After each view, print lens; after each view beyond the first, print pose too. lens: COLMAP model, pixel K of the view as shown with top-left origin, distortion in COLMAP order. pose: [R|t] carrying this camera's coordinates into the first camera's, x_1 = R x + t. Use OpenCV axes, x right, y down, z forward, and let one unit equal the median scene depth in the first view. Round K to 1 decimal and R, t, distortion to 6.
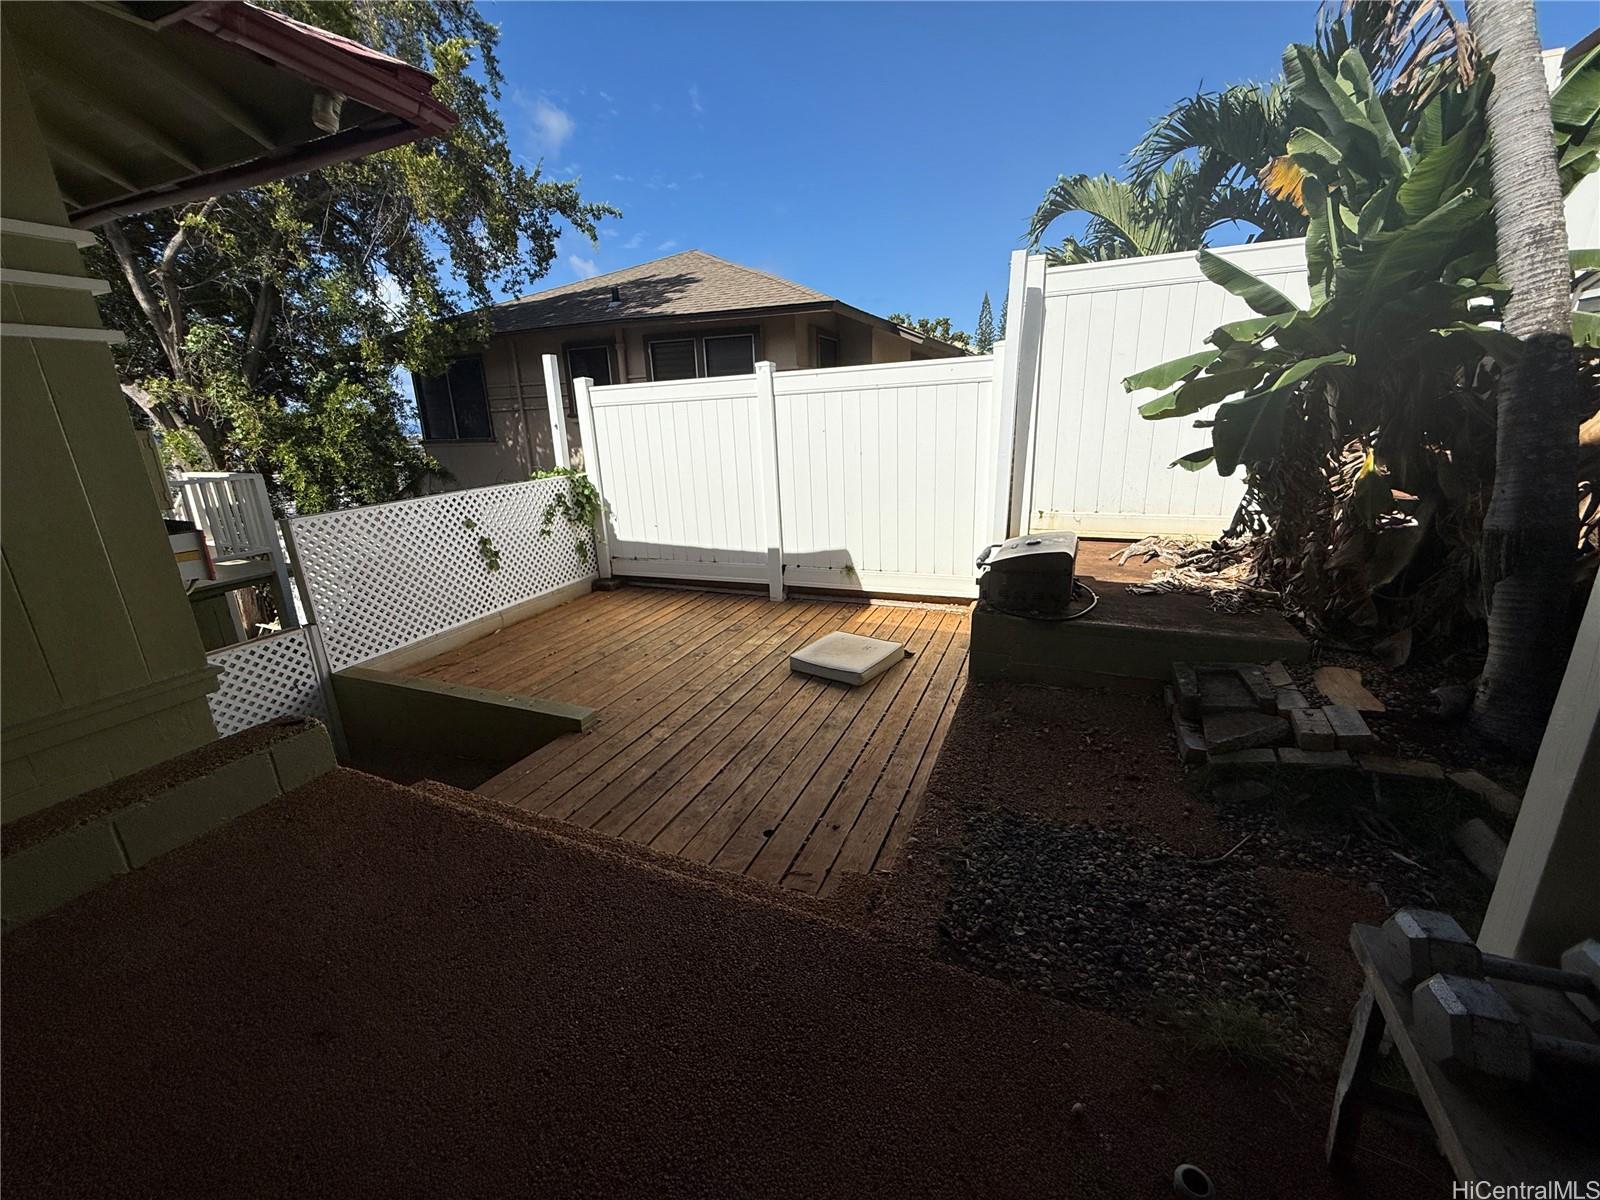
lens RADIAL K [[638.4, 0, 803.6], [0, 638.4, 597.7], [0, 0, 1]] dist [-0.000583, -0.000034]
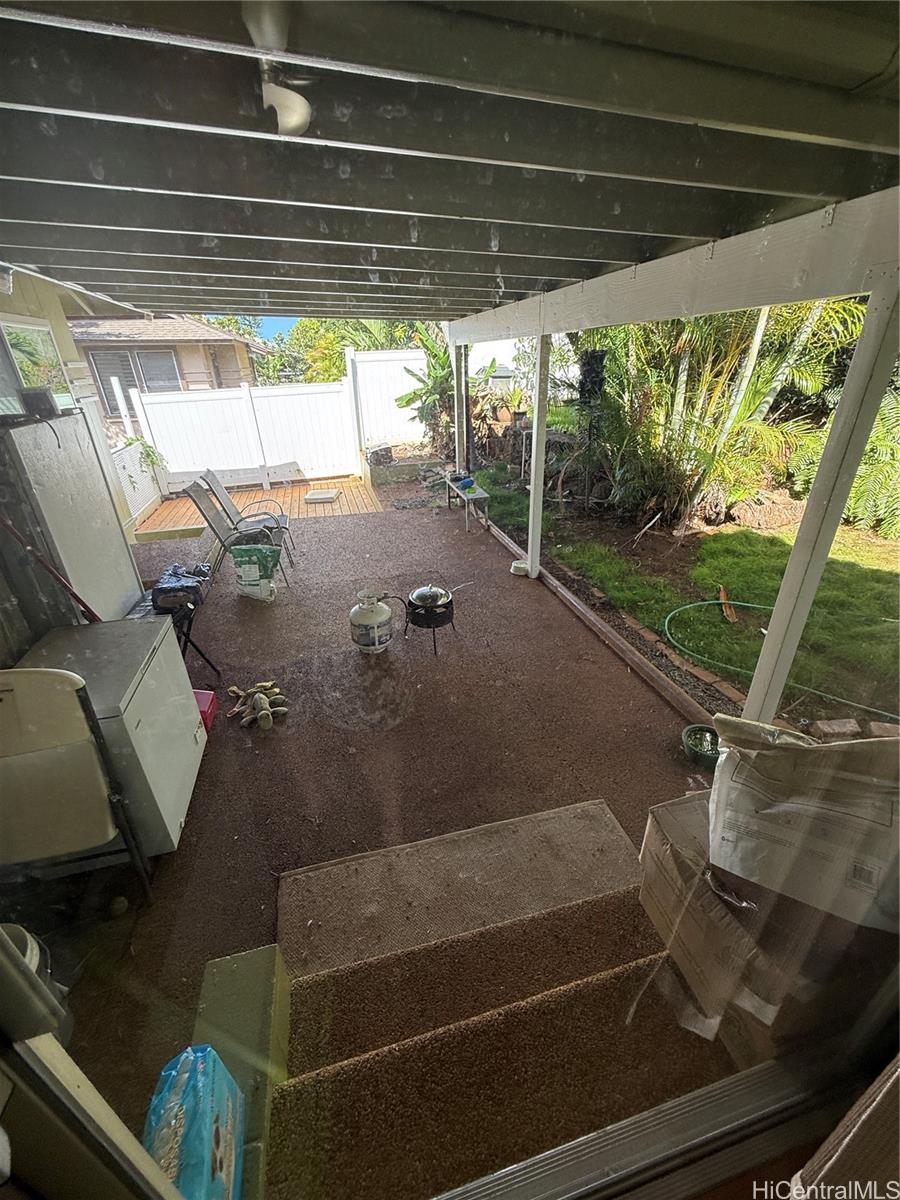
lens RADIAL K [[478.8, 0, 448.6], [0, 478.8, 598.8], [0, 0, 1]] dist [-0.000583, -0.000034]
pose [[0.794889, -0.264907, 0.545872, -0.634249], [0.175102, 0.961533, 0.211643, 0.149814], [-0.580940, -0.072649, 0.810698, -0.907977]]
